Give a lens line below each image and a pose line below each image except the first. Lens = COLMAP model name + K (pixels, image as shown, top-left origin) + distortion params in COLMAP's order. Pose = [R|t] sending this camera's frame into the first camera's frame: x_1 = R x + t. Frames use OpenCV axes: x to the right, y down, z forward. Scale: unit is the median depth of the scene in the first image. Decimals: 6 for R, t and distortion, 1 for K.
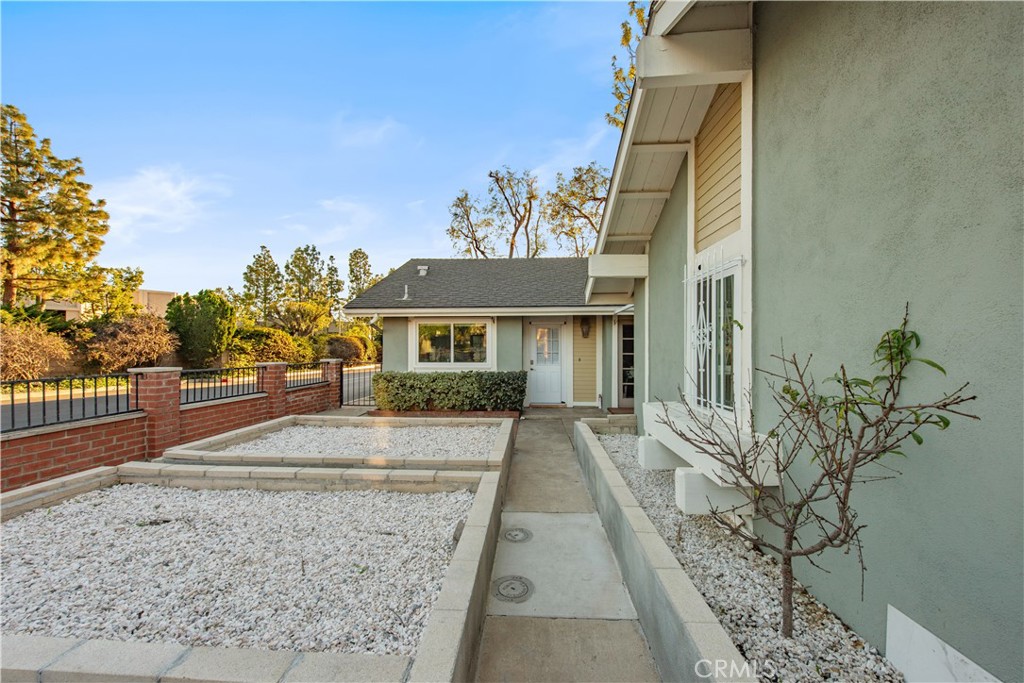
lens RADIAL K [[397.6, 0, 511.6], [0, 397.6, 341.4], [0, 0, 1]] dist [0.013324, -0.005251]
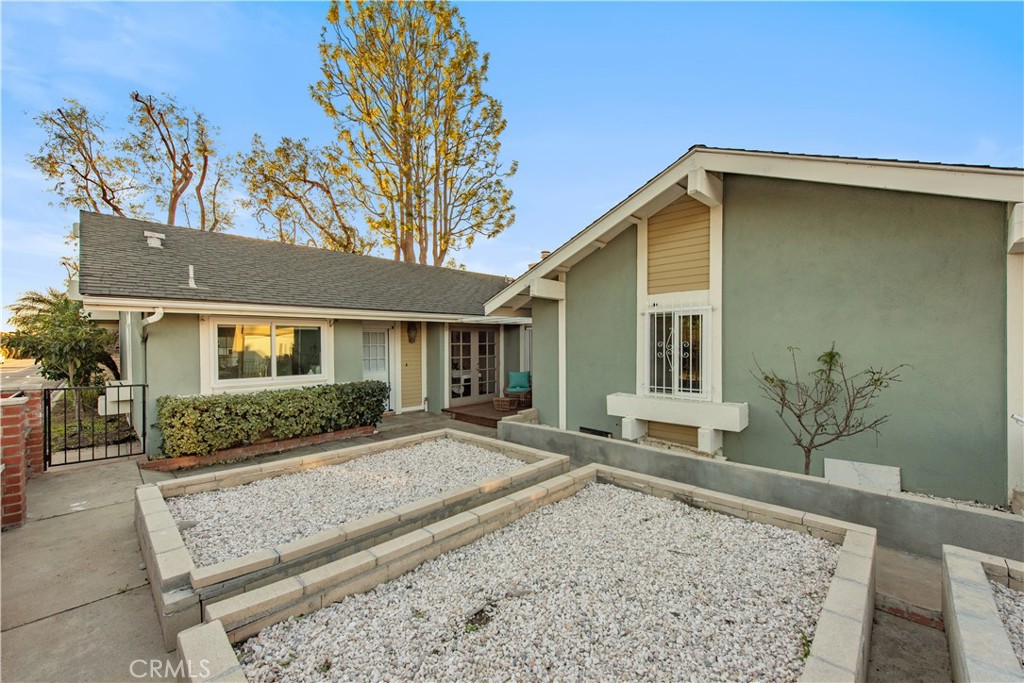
lens RADIAL K [[406.4, 0, 515.4], [0, 406.4, 342.8], [0, 0, 1]] dist [0.013359, -0.000560]
pose [[0.665764, -0.004532, 0.746148, -0.424762], [-0.001646, 0.999970, 0.007542, -0.018493], [-0.746160, -0.006249, 0.665737, 0.136825]]
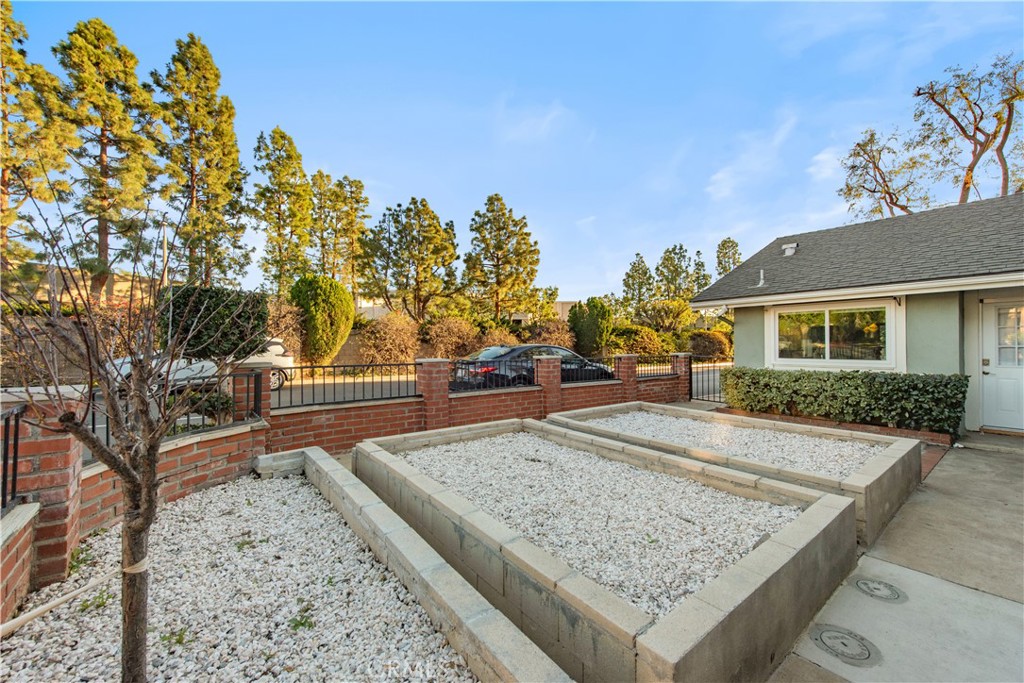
lens RADIAL K [[397.6, 0, 511.6], [0, 397.6, 341.4], [0, 0, 1]] dist [0.013324, -0.005251]
pose [[0.647026, -0.008118, -0.762425, 0.050974], [0.015999, 0.999868, 0.002932, 0.005291], [0.762300, -0.014095, 0.647070, 0.004106]]
